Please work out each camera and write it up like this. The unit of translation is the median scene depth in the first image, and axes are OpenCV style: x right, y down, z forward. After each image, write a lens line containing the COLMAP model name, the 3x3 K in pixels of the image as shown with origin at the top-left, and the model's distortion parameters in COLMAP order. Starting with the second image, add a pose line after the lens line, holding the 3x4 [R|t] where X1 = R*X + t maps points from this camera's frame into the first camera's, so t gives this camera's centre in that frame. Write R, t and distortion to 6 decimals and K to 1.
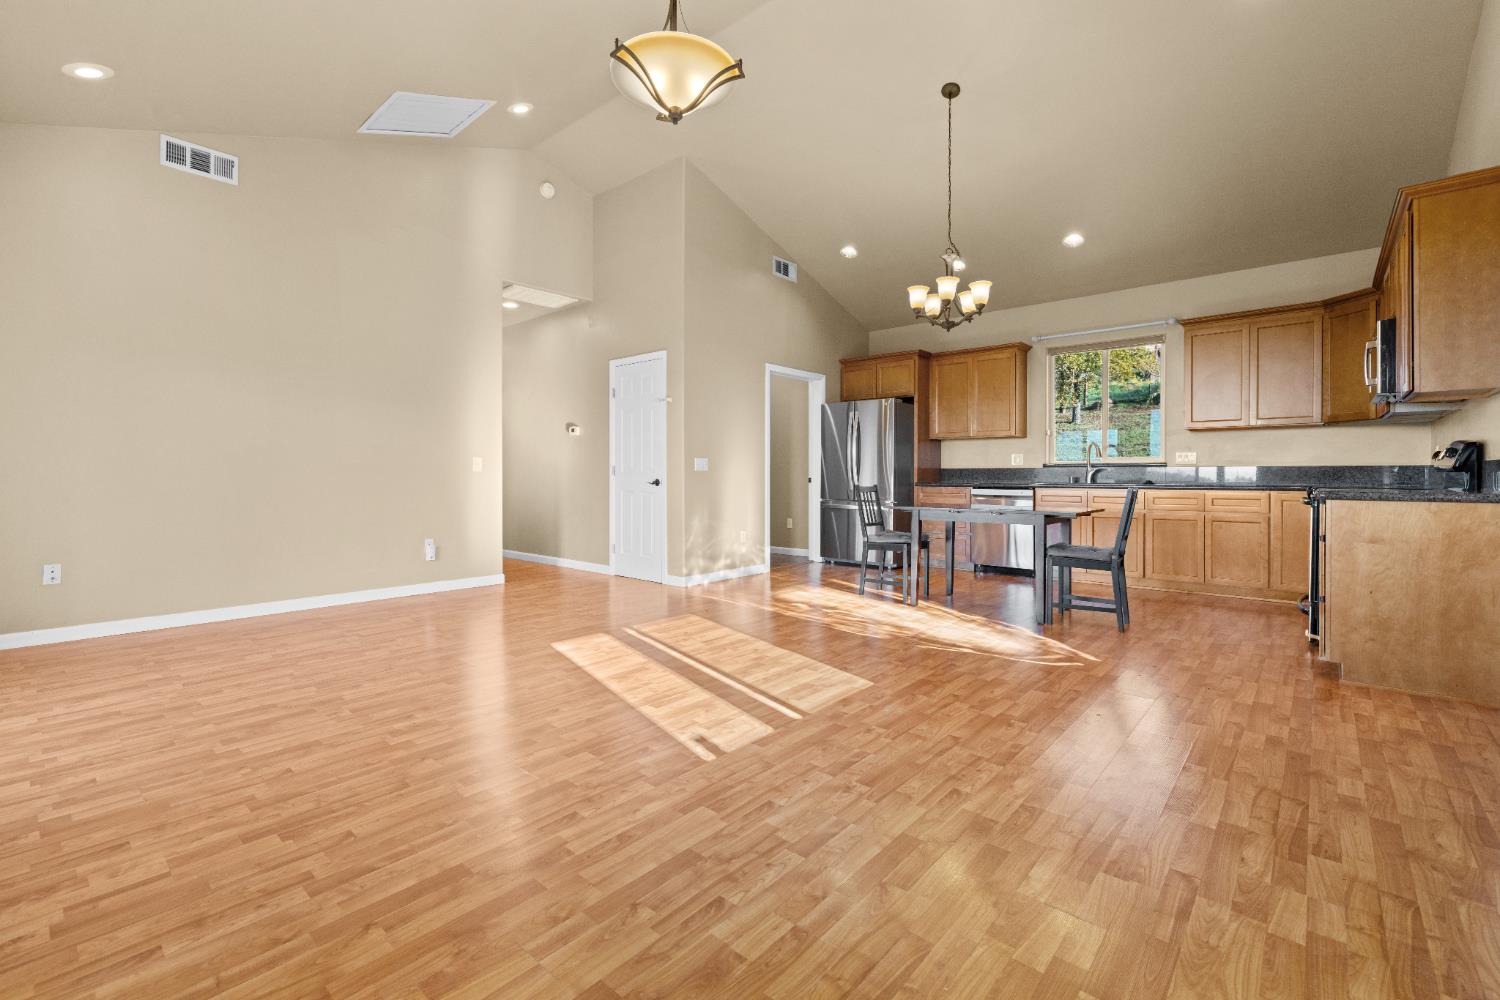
lens RADIAL K [[648.2, 0, 755.9], [0, 648.2, 481.3], [0, 0, 1]] dist [-0.003038, 0.000299]
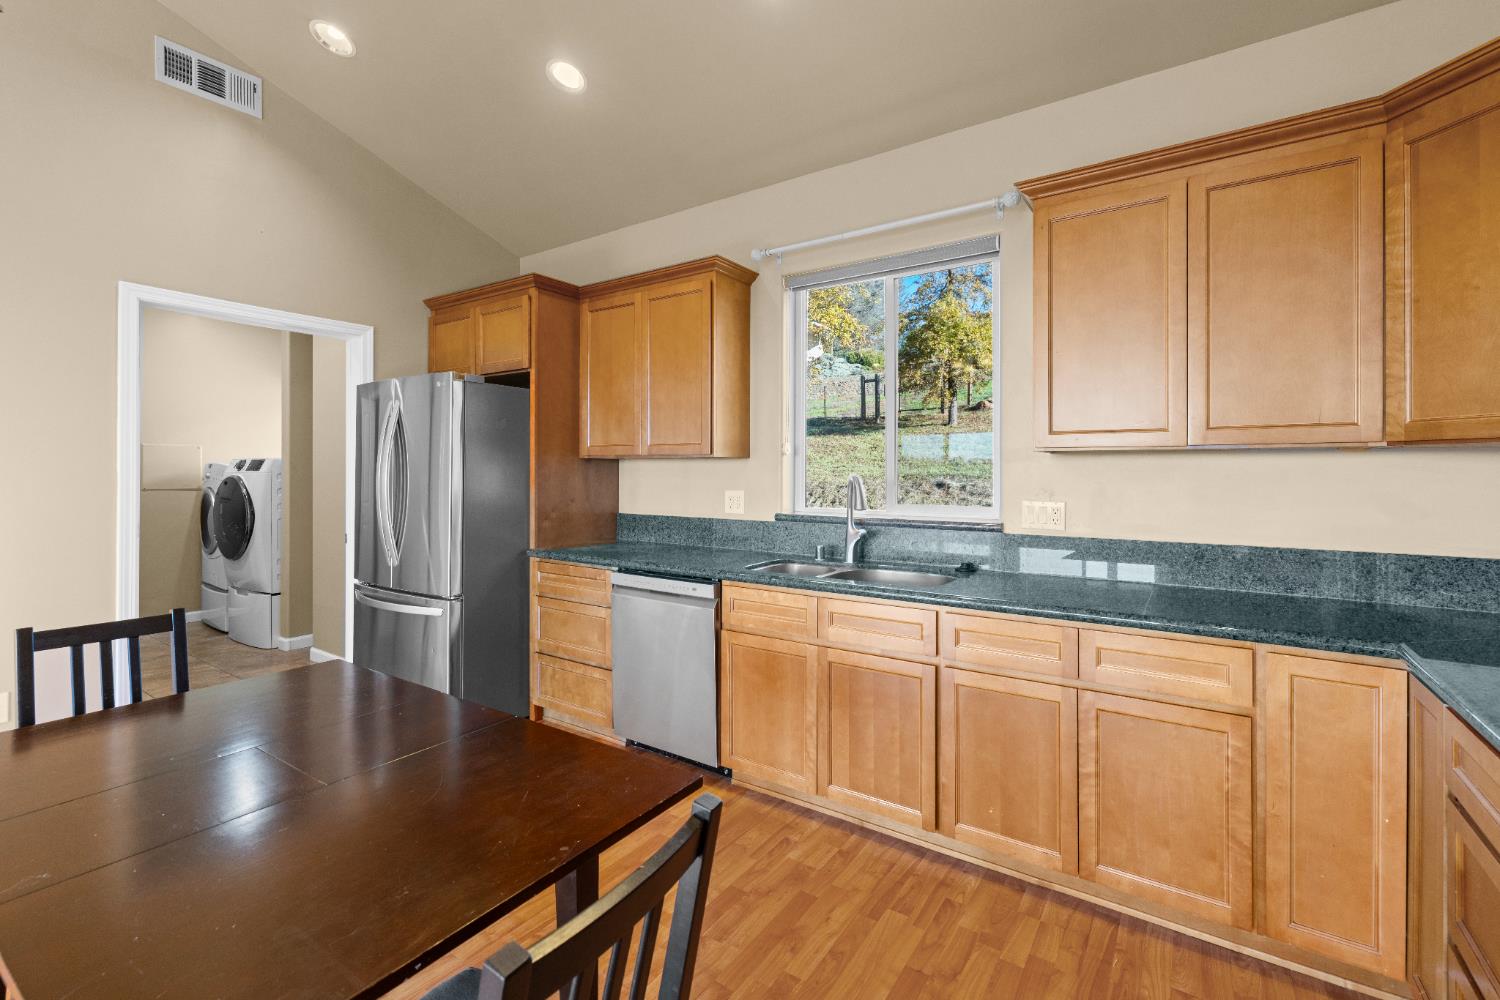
lens RADIAL K [[649.2, 0, 761.2], [0, 649.2, 469.0], [0, 0, 1]] dist [-0.002119, -0.000048]
pose [[0.992363, 0.003788, 0.123294, 0.416211], [-0.001852, 0.999873, -0.015817, -0.058738], [-0.123338, 0.015468, 0.992244, 0.582318]]
